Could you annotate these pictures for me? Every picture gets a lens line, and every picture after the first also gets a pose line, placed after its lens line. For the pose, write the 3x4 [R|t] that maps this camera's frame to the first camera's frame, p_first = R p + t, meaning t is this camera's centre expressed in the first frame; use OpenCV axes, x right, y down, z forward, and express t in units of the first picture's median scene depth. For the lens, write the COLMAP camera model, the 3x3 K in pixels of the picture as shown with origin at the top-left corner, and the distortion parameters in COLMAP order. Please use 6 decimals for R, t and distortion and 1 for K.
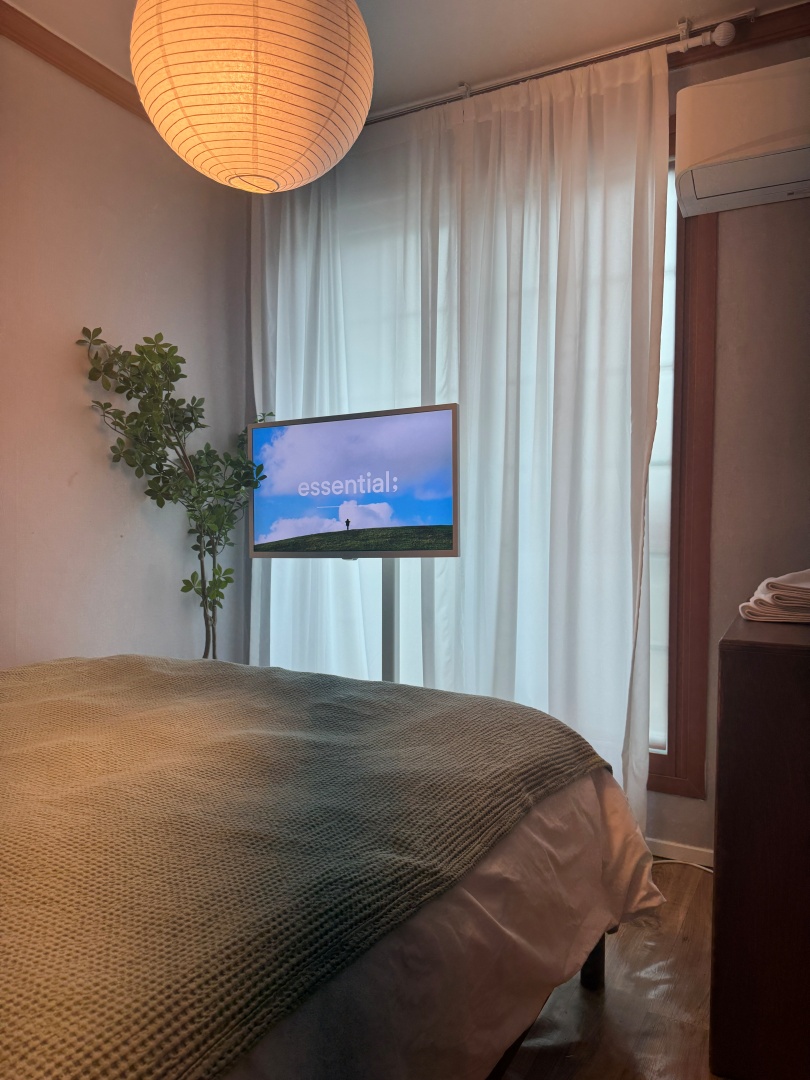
lens RADIAL K [[772.5, 0, 423.0], [0, 772.5, 549.7], [0, 0, 1]] dist [0.077273, -0.087188]
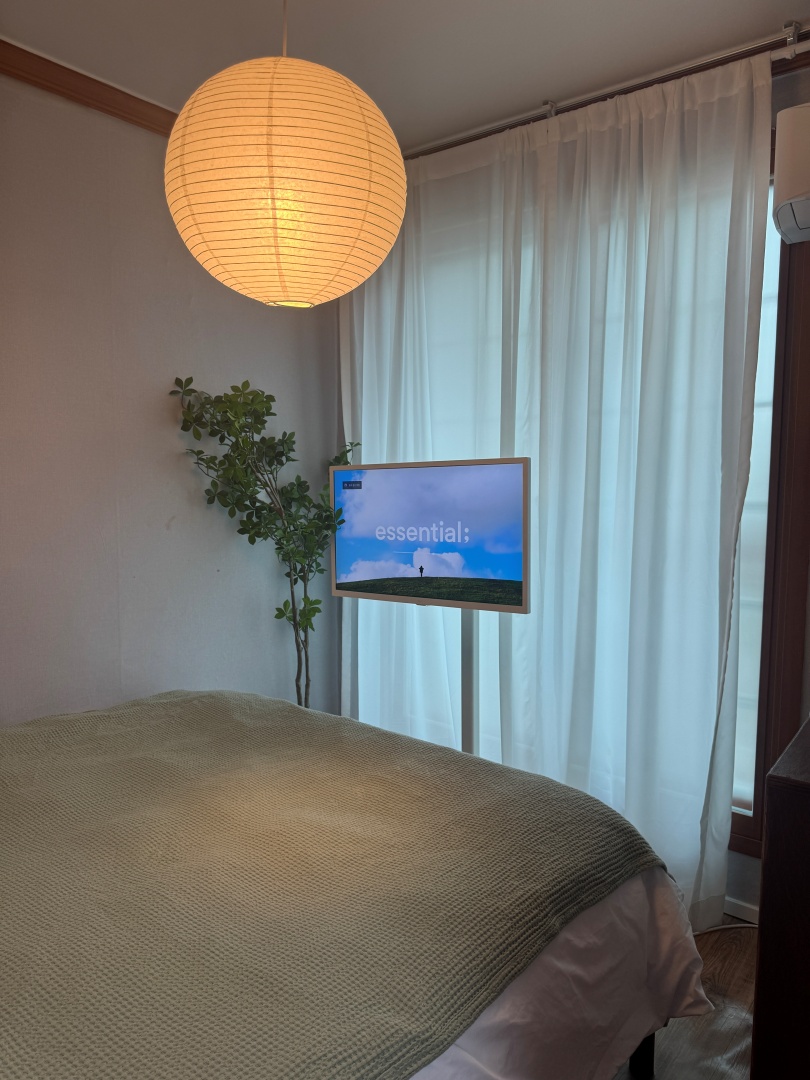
lens RADIAL K [[772.5, 0, 423.0], [0, 772.5, 549.7], [0, 0, 1]] dist [0.077273, -0.087188]
pose [[0.984358, 0.014302, -0.175598, 0.079979], [-0.000981, 0.997129, 0.075718, -0.135007], [0.176177, -0.074361, 0.981546, 0.011947]]
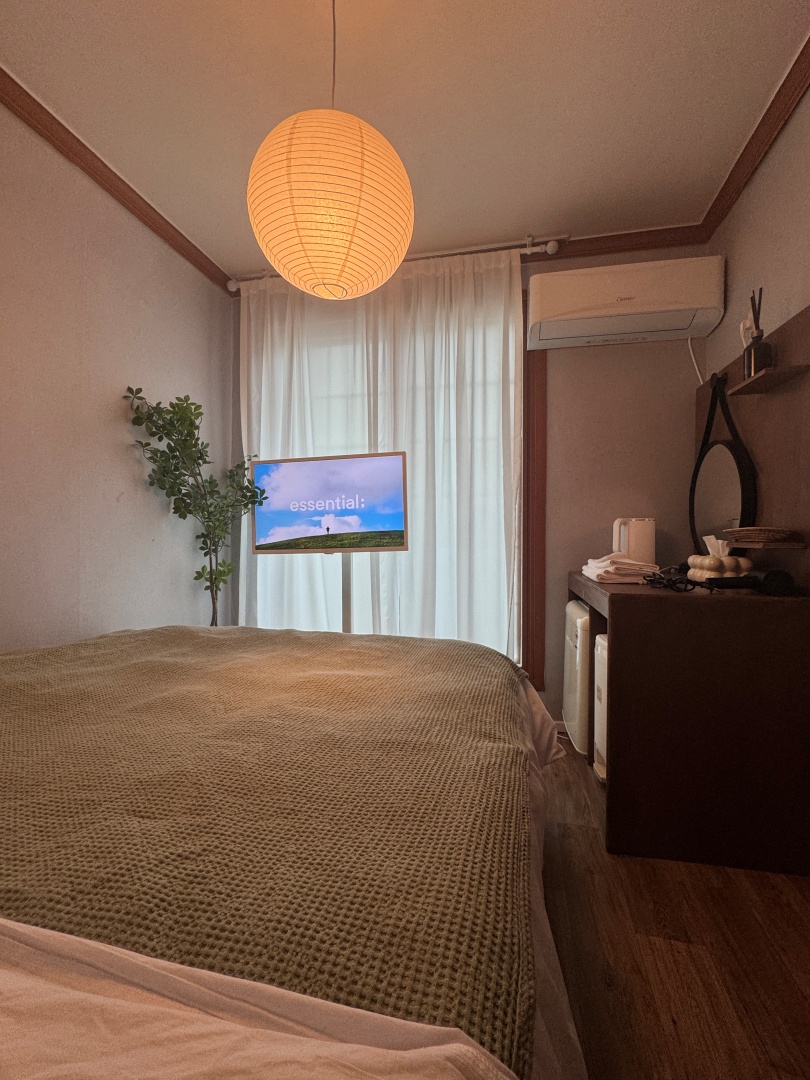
lens RADIAL K [[479.2, 0, 413.6], [0, 479.2, 543.2], [0, 0, 1]] dist [-0.004766, -0.000289]
pose [[0.962087, -0.010566, 0.272539, -0.187286], [0.015483, 0.999754, -0.015898, 0.009147], [-0.272304, 0.019514, 0.962013, 0.070122]]
